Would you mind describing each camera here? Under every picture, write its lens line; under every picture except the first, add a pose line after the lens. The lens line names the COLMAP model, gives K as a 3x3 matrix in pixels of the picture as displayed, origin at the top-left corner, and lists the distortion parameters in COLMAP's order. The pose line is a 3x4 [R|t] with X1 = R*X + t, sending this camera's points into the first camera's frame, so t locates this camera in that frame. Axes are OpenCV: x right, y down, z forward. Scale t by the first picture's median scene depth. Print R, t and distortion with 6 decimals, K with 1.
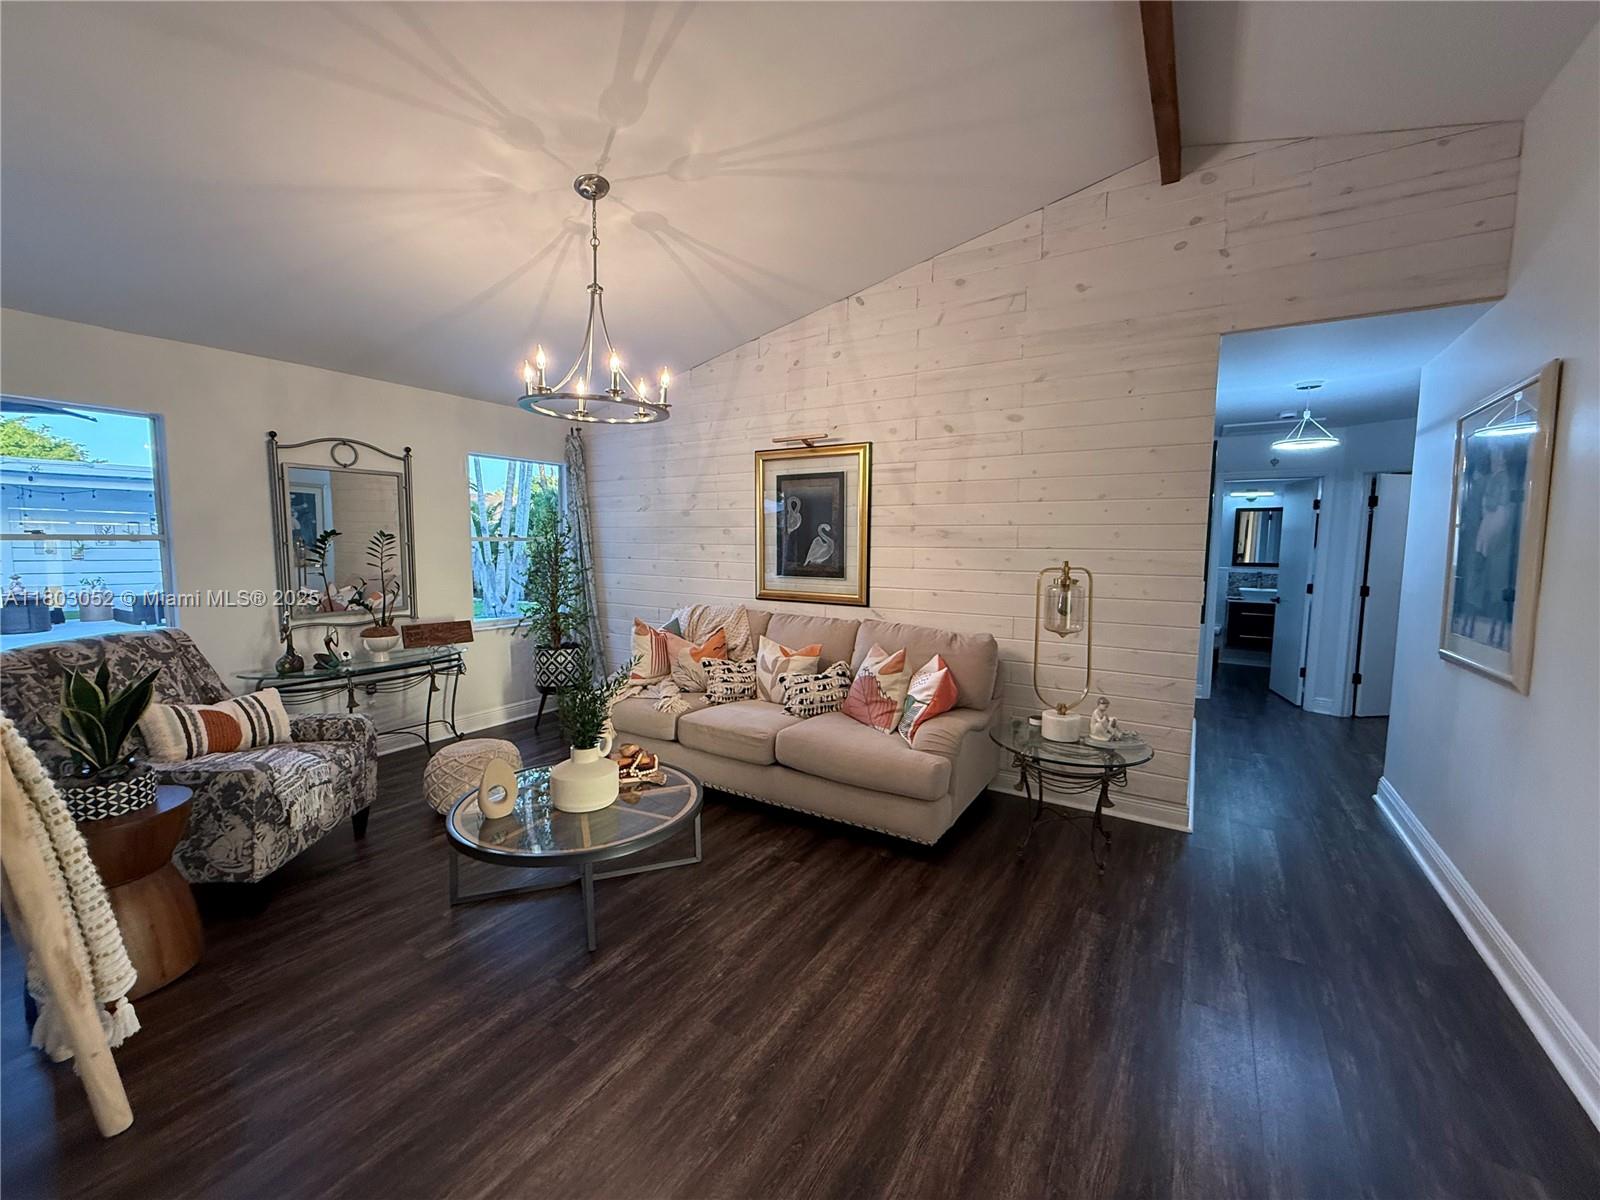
lens RADIAL K [[638.9, 0, 798.5], [0, 638.9, 597.6], [0, 0, 1]] dist [0.000196, -0.000576]
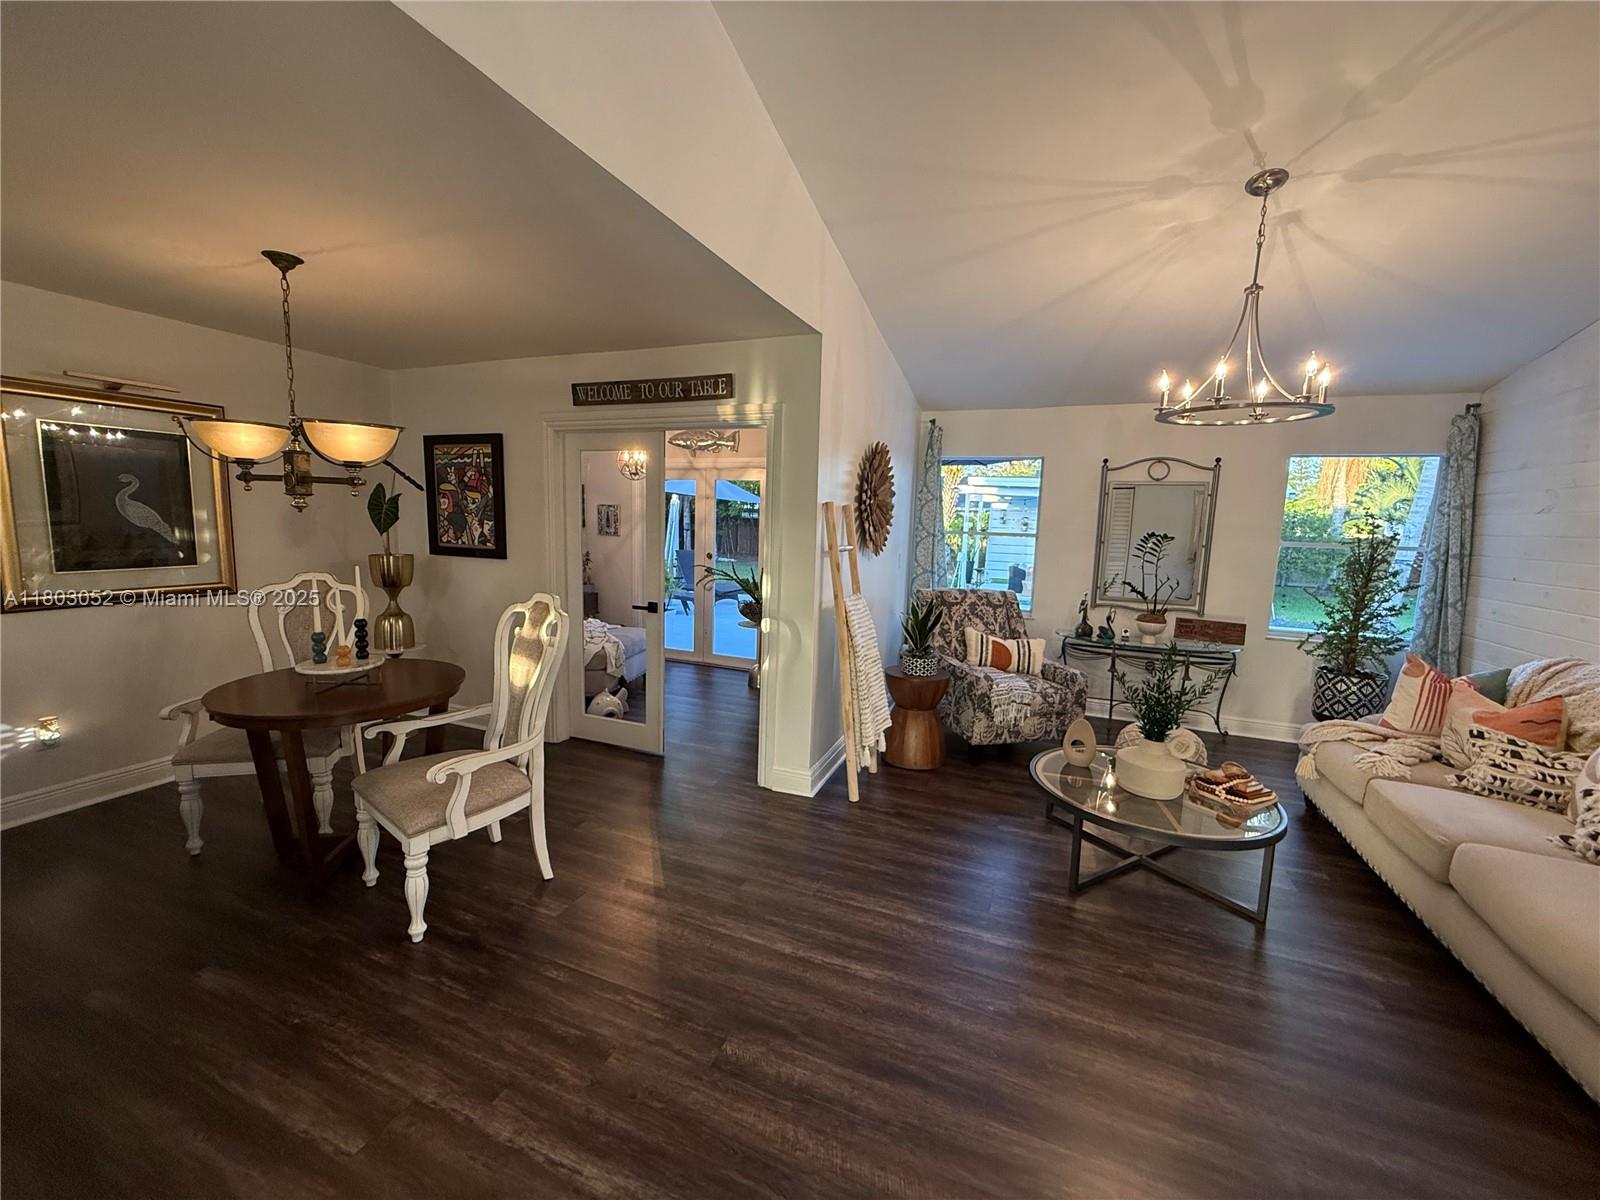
lens RADIAL K [[638.9, 0, 794.8], [0, 638.9, 597.5], [0, 0, 1]] dist [0.000196, -0.000576]
pose [[0.168310, 0.117236, -0.978738, 0.482434], [-0.119619, 0.987994, 0.097774, -0.027233], [0.978449, 0.100620, 0.180312, 0.161143]]
